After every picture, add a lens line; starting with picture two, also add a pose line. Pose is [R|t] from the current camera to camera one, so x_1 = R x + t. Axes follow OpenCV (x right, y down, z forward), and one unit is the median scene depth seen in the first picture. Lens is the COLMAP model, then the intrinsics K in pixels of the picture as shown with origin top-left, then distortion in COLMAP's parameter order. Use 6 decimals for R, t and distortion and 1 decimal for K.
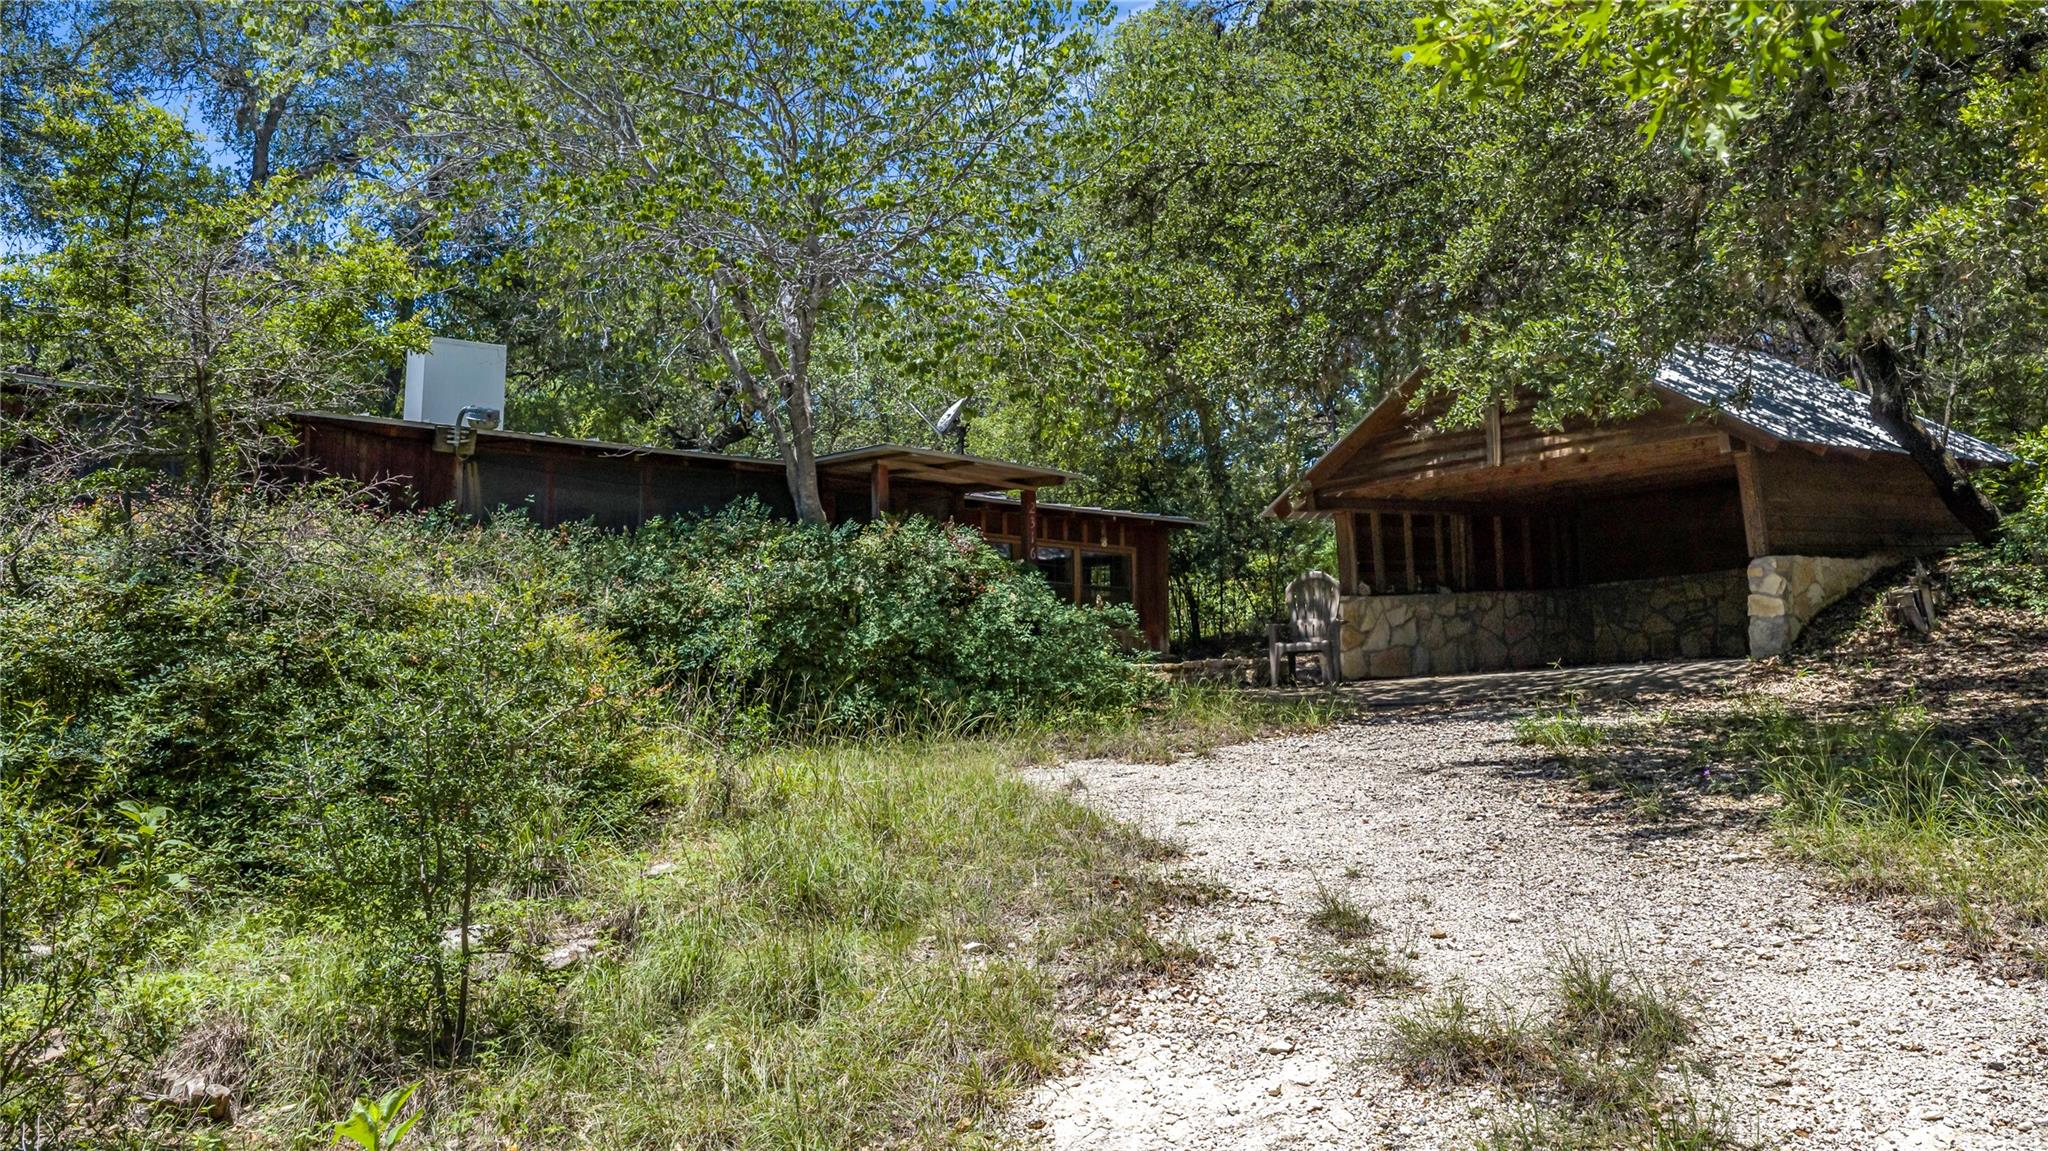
lens RADIAL K [[1664.1, 0, 1024.0], [0, 1664.1, 575.5], [0, 0, 1]] dist [0.004615, 0.000719]
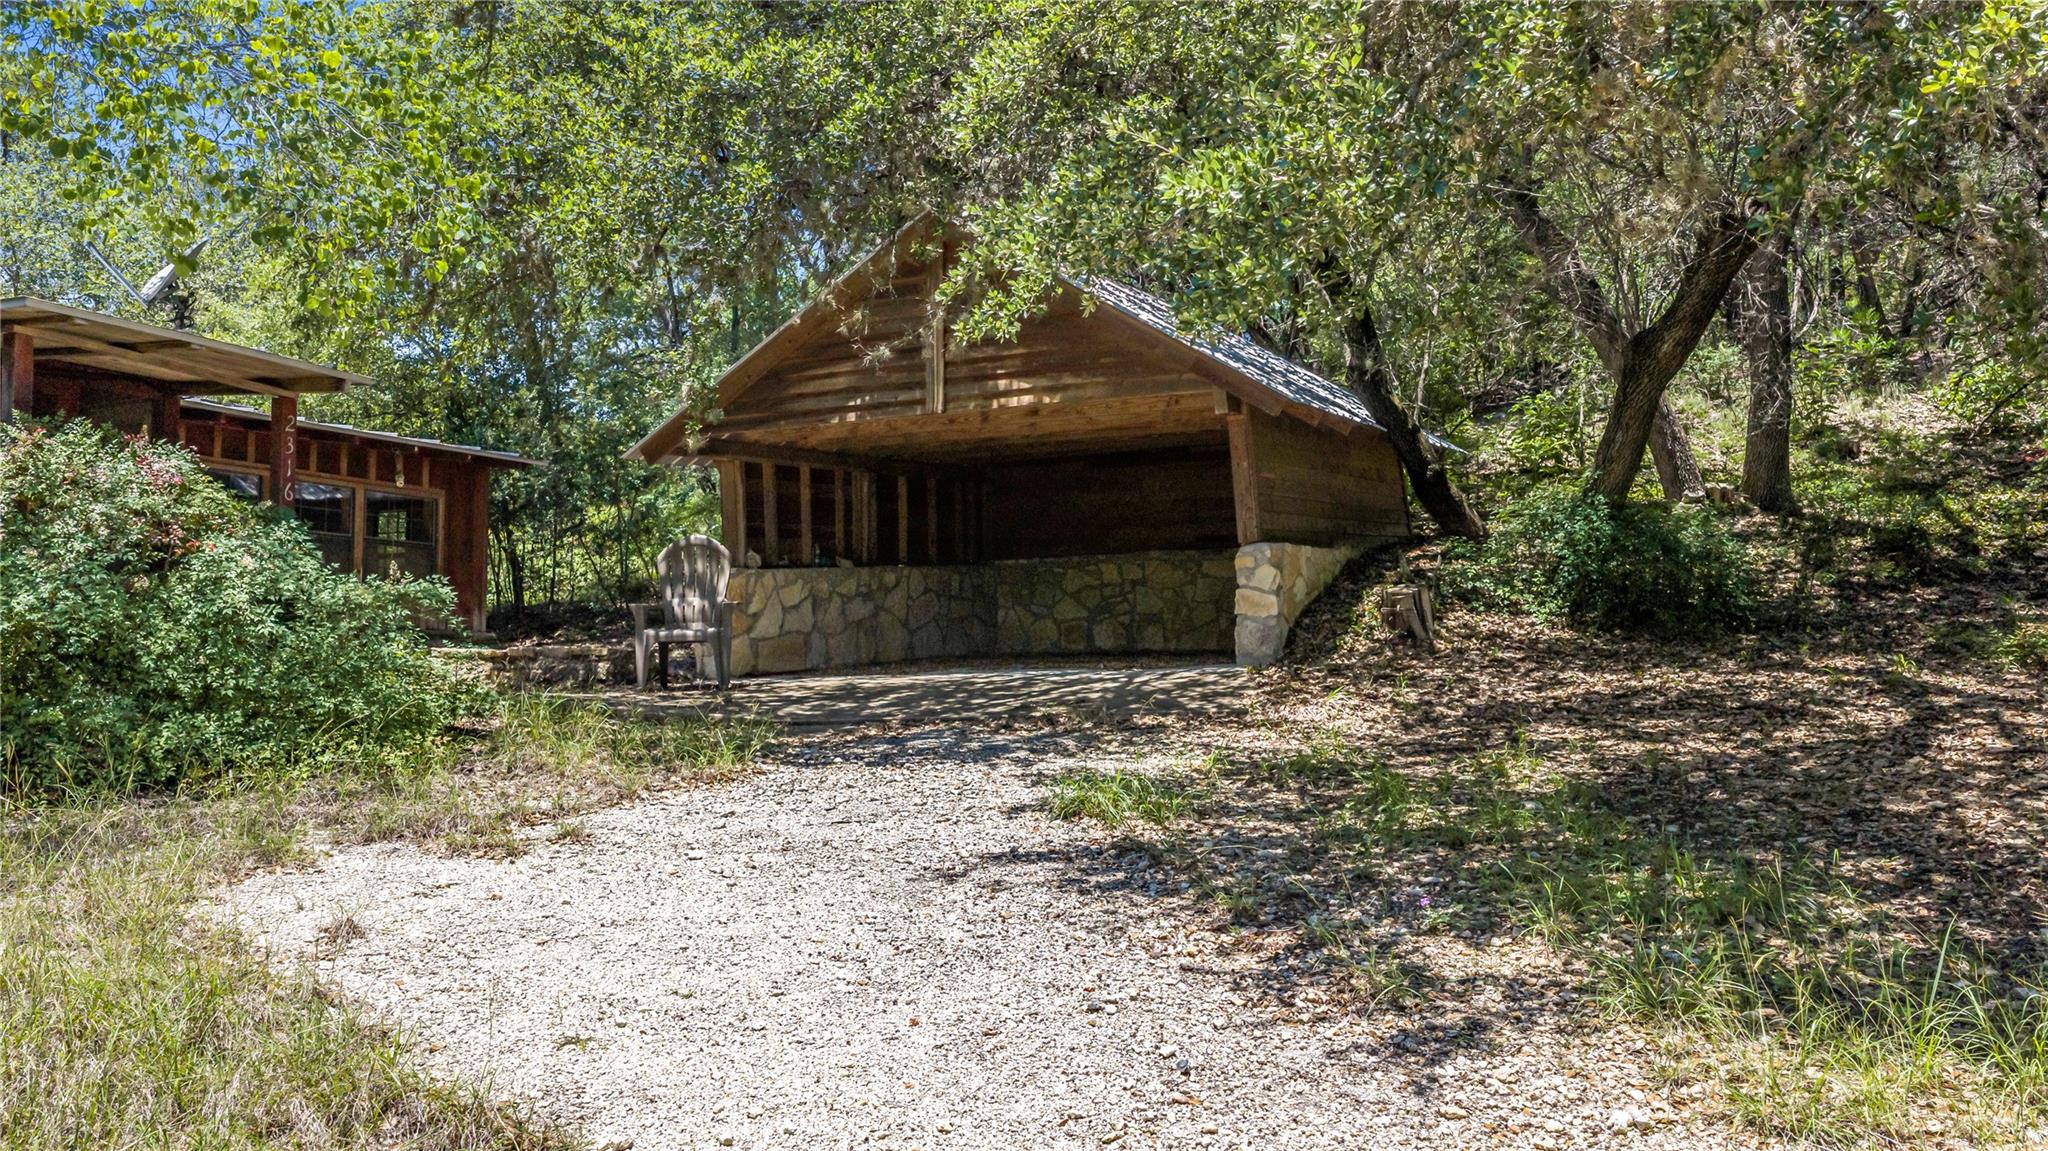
lens RADIAL K [[1663.1, 0, 1024.0], [0, 1663.1, 575.5], [0, 0, 1]] dist [0.012887, -0.008860]
pose [[0.915248, 0.032256, 0.401599, 0.008456], [-0.043775, 0.998850, 0.019536, -0.006430], [-0.400507, -0.035460, 0.915607, 0.291822]]
